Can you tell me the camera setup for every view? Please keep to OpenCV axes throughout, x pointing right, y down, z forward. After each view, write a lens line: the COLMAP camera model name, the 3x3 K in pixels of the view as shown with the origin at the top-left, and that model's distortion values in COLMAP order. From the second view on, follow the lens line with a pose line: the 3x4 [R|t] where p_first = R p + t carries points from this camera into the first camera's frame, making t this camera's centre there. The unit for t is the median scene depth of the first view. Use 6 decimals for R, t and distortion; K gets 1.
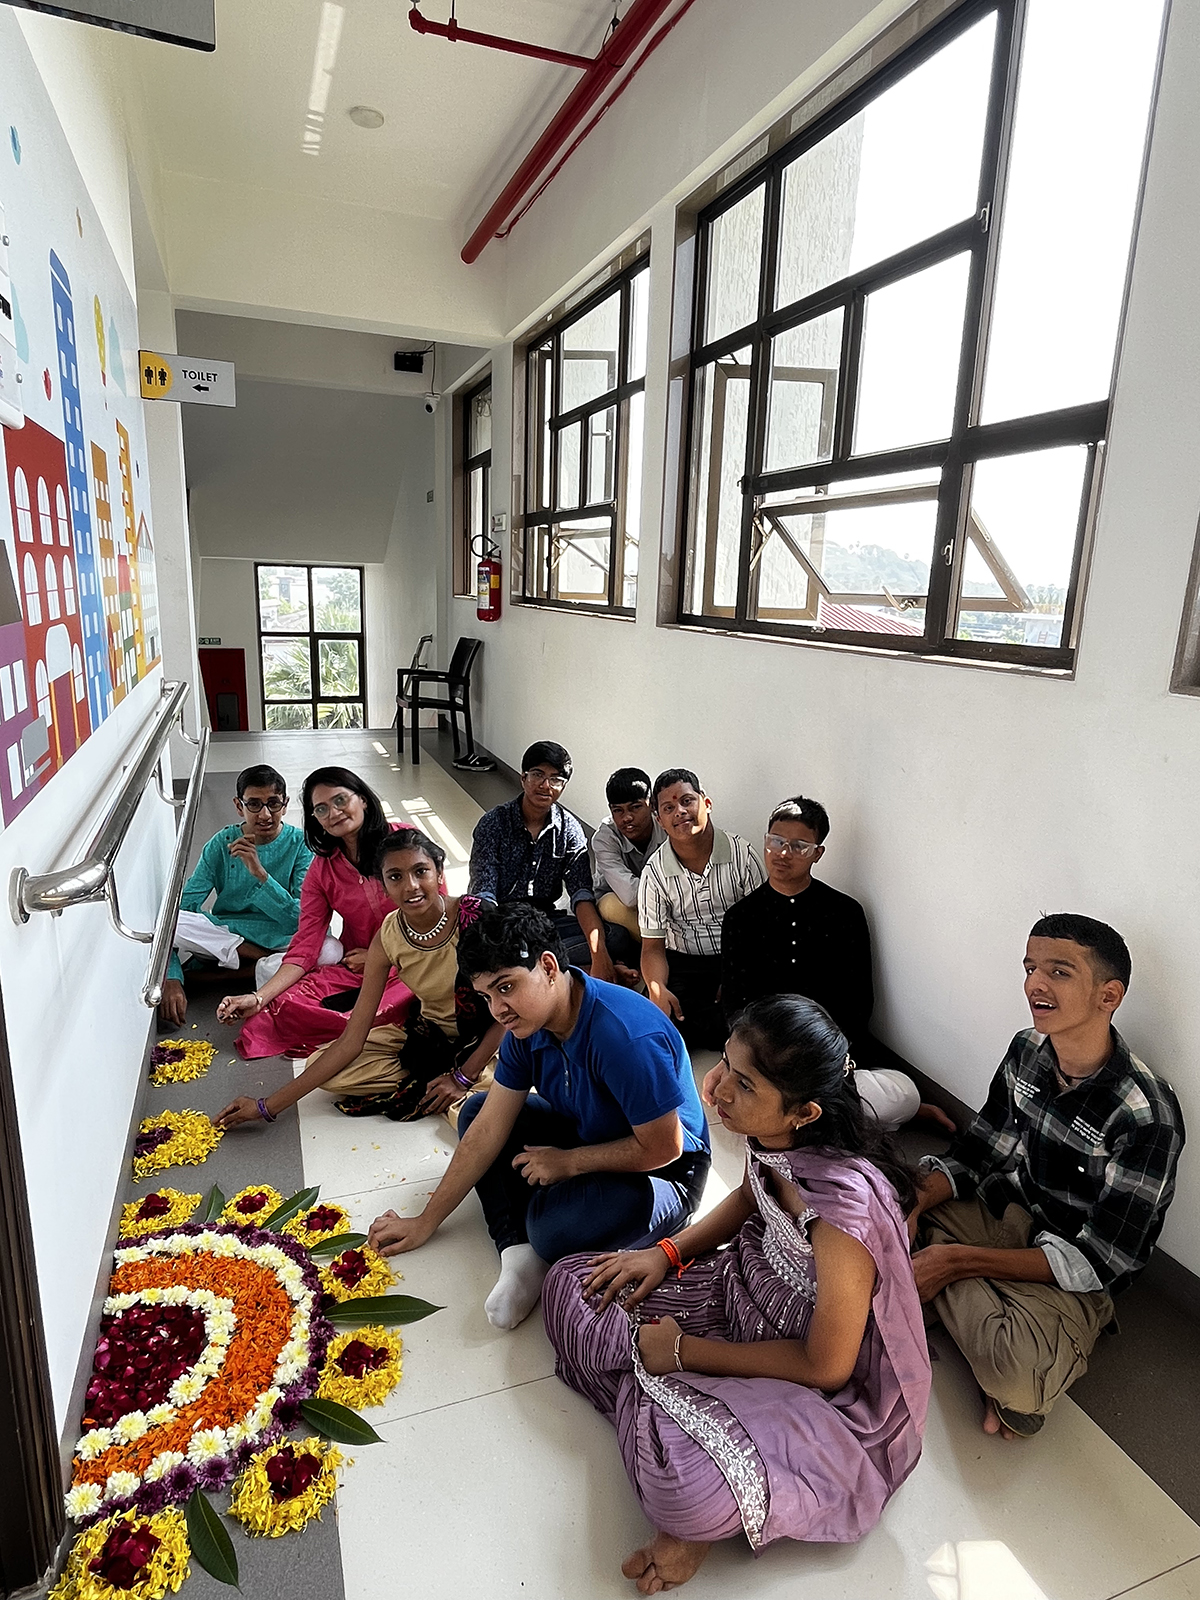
lens RADIAL K [[925.4, 0, 600.0], [0, 925.4, 800.0], [0, 0, 1]] dist [-0.003759, -0.001772]
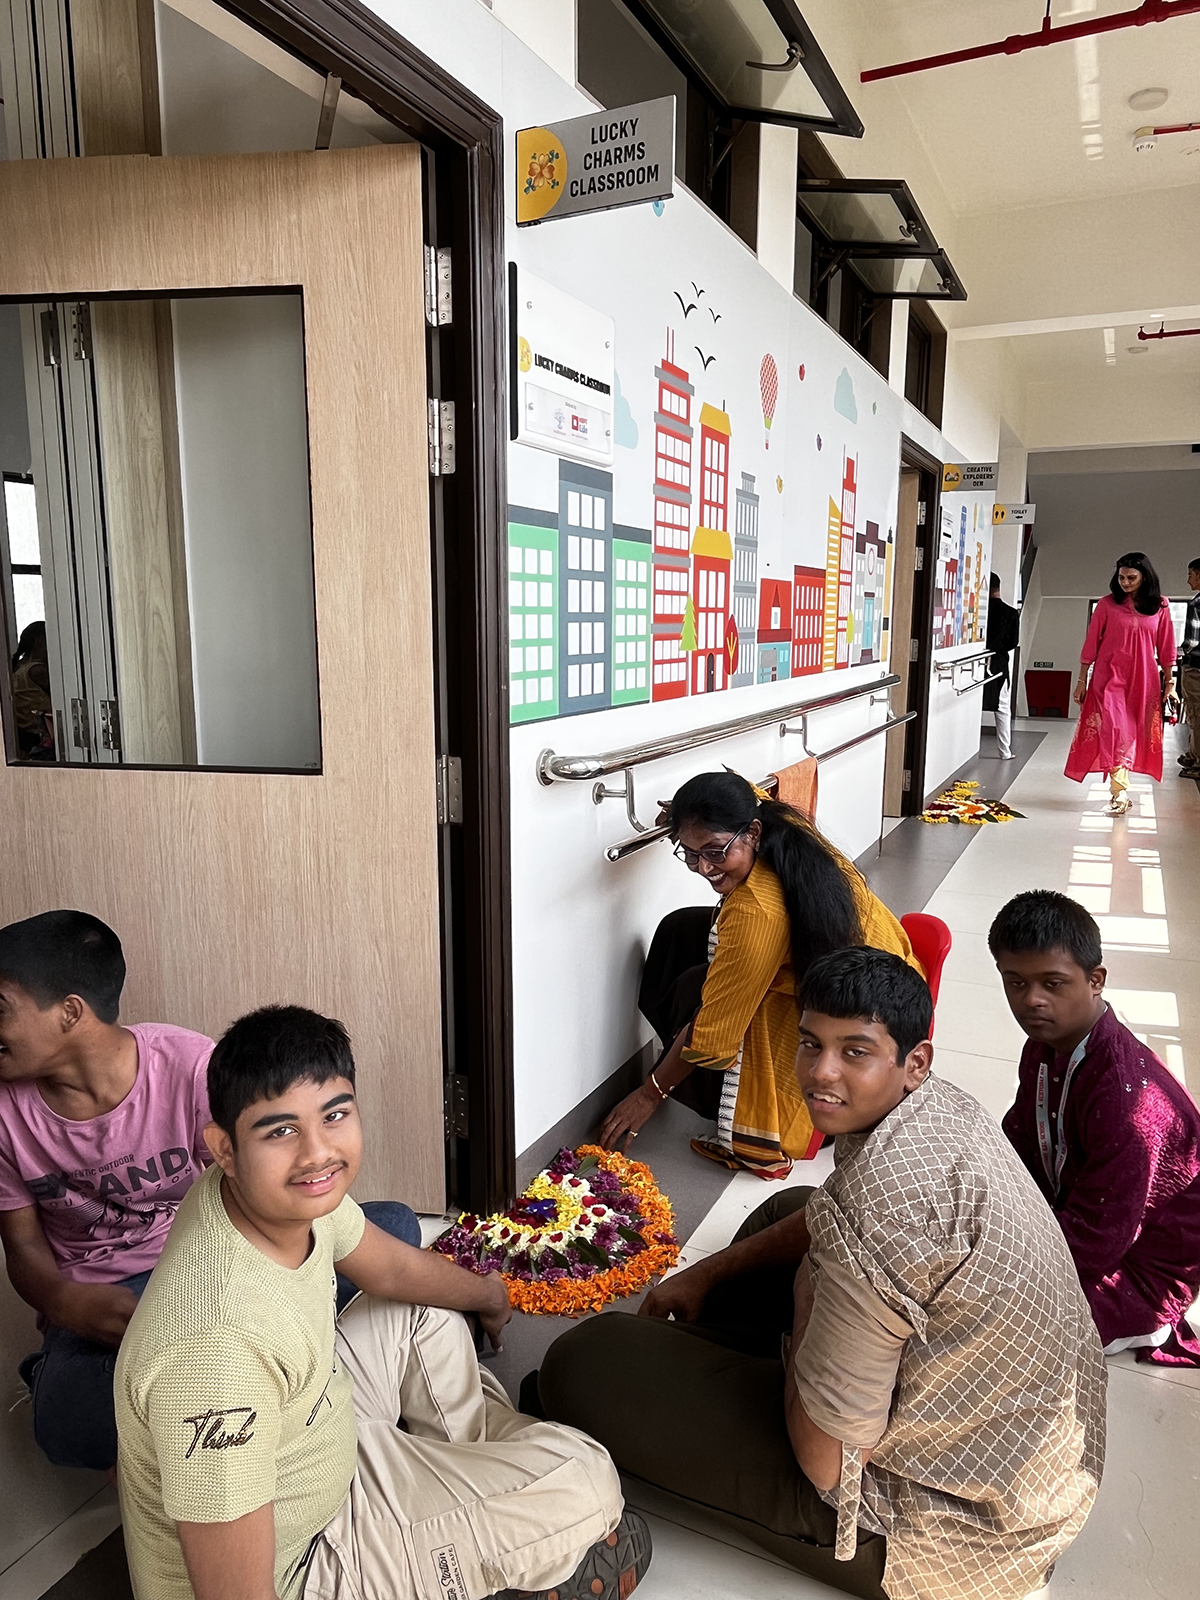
lens RADIAL K [[1048.4, 0, 600.0], [0, 1048.4, 800.0], [0, 0, 1]] dist [-0.000476, 0.000077]
pose [[0.682319, 0.095034, -0.724851, 1.281078], [-0.146121, 0.989236, -0.007849, 0.650385], [0.716302, 0.111271, 0.688861, -2.289583]]
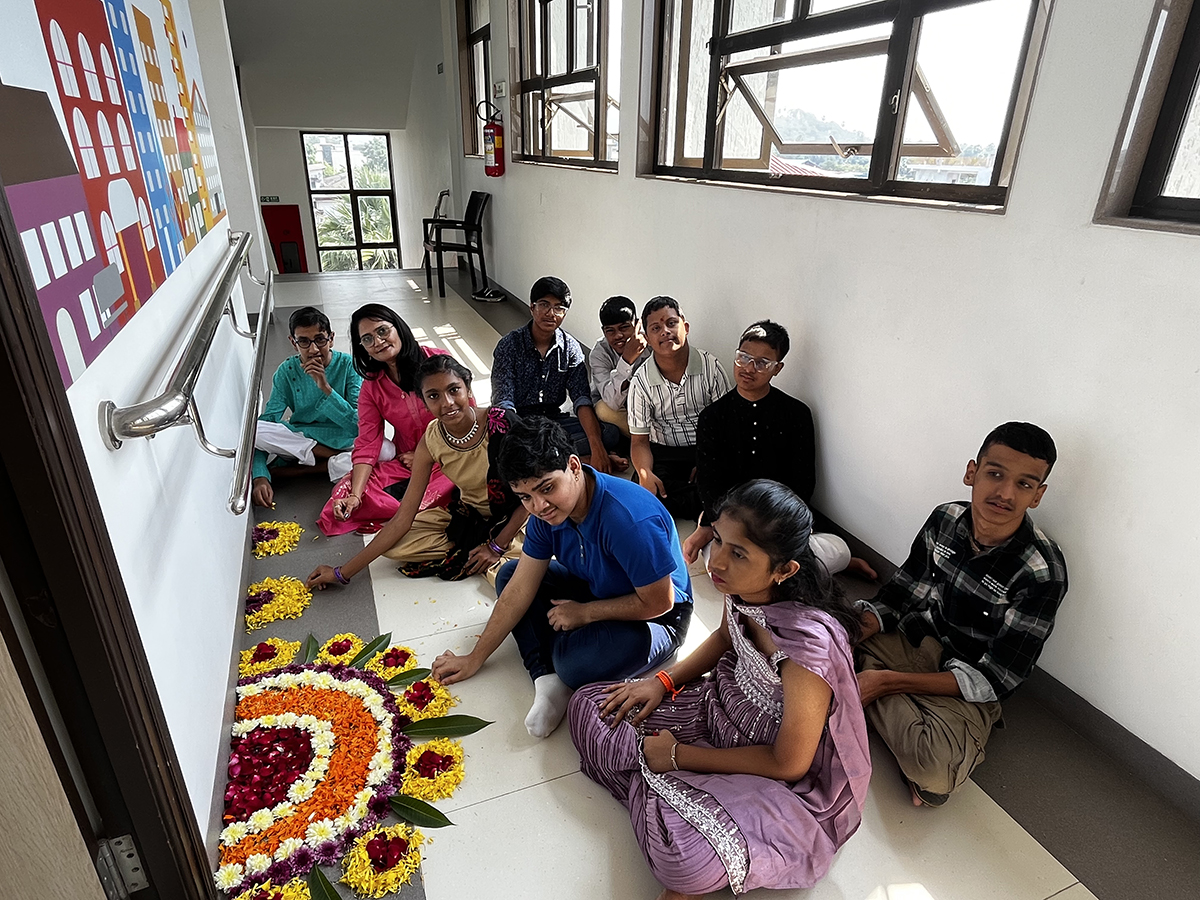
lens RADIAL K [[694.0, 0, 595.1], [0, 694.0, 453.8], [0, 0, 1]] dist [-0.003759, -0.001772]
pose [[0.999665, -0.023123, 0.011594, -0.022786], [0.020541, 0.982054, 0.187476, -0.006764], [-0.015721, -0.187175, 0.982201, 0.087008]]
